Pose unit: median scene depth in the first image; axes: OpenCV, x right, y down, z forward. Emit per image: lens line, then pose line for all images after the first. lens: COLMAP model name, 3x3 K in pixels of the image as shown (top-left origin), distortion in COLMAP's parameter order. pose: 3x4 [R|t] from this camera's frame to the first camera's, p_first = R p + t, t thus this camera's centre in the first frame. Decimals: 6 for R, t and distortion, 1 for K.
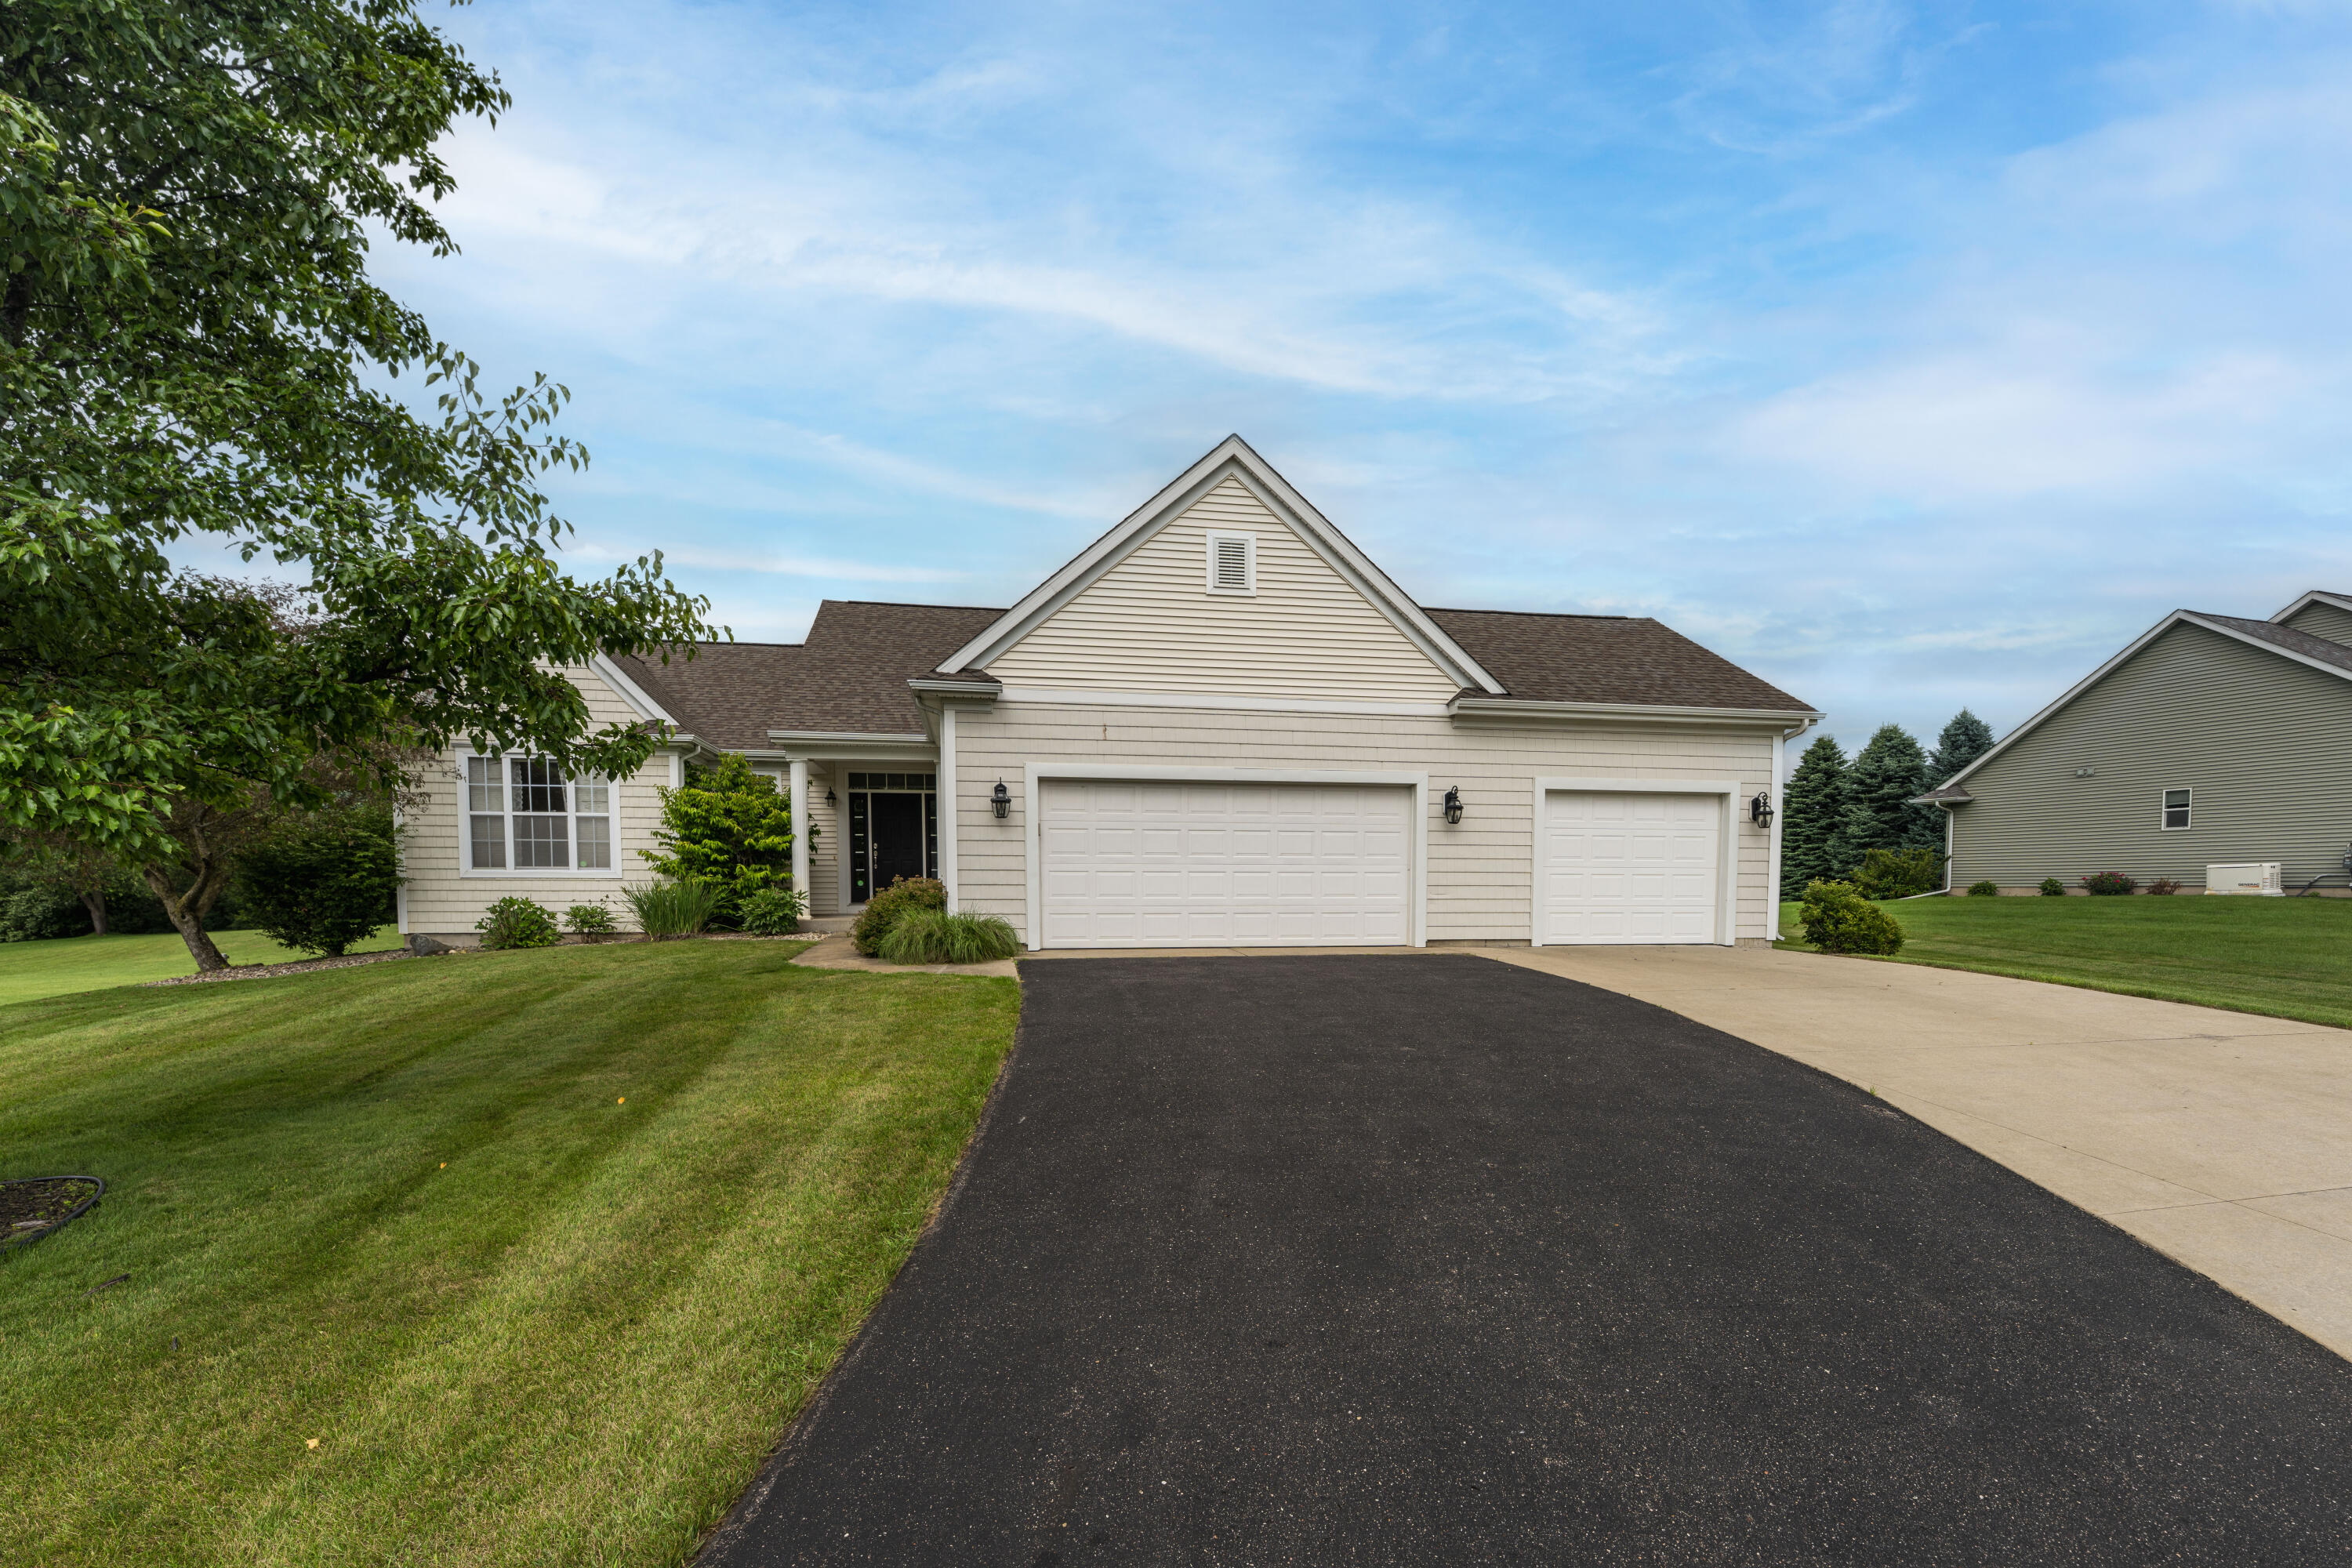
lens RADIAL K [[1057.0, 0, 1197.3], [0, 1057.0, 948.8], [0, 0, 1]] dist [-0.000595, -0.000701]
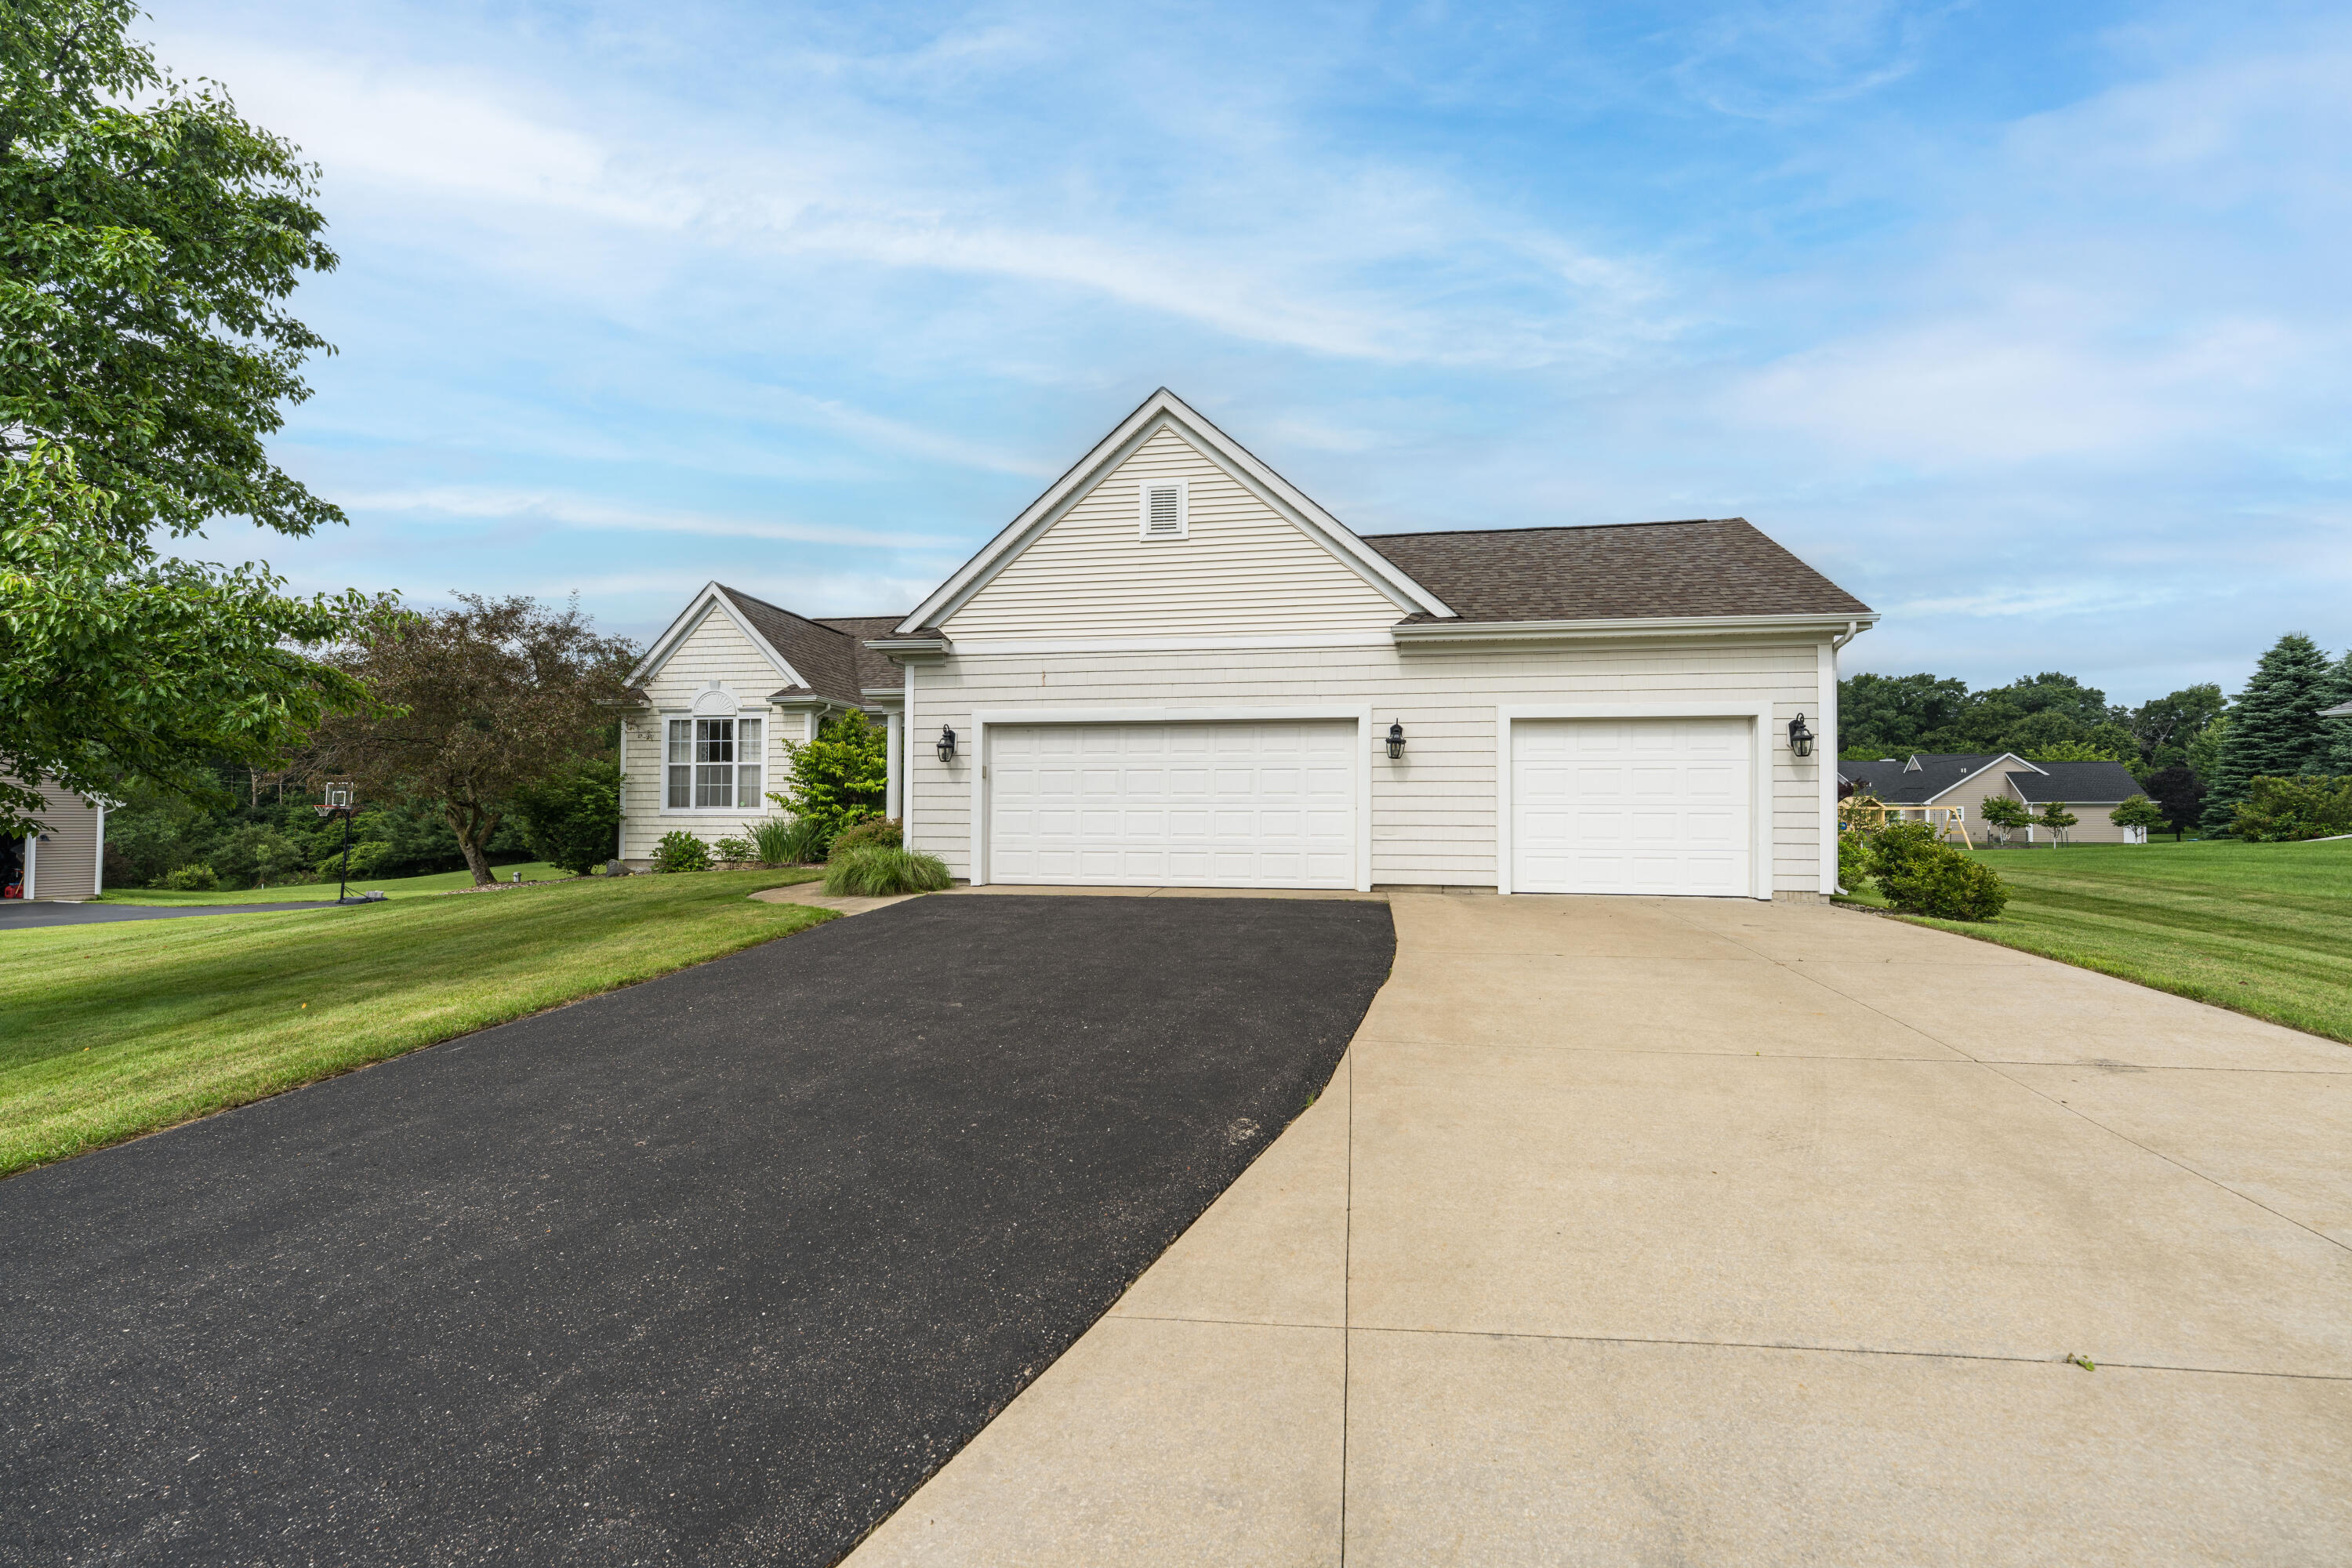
lens RADIAL K [[993.2, 0, 1229.6], [0, 993.2, 810.6], [0, 0, 1]] dist [-0.002502, 0.000033]
pose [[0.938690, -0.000733, -0.344761, 0.376700], [-0.022308, 0.997773, -0.062858, -0.013970], [0.344039, 0.066696, 0.936584, 0.126750]]
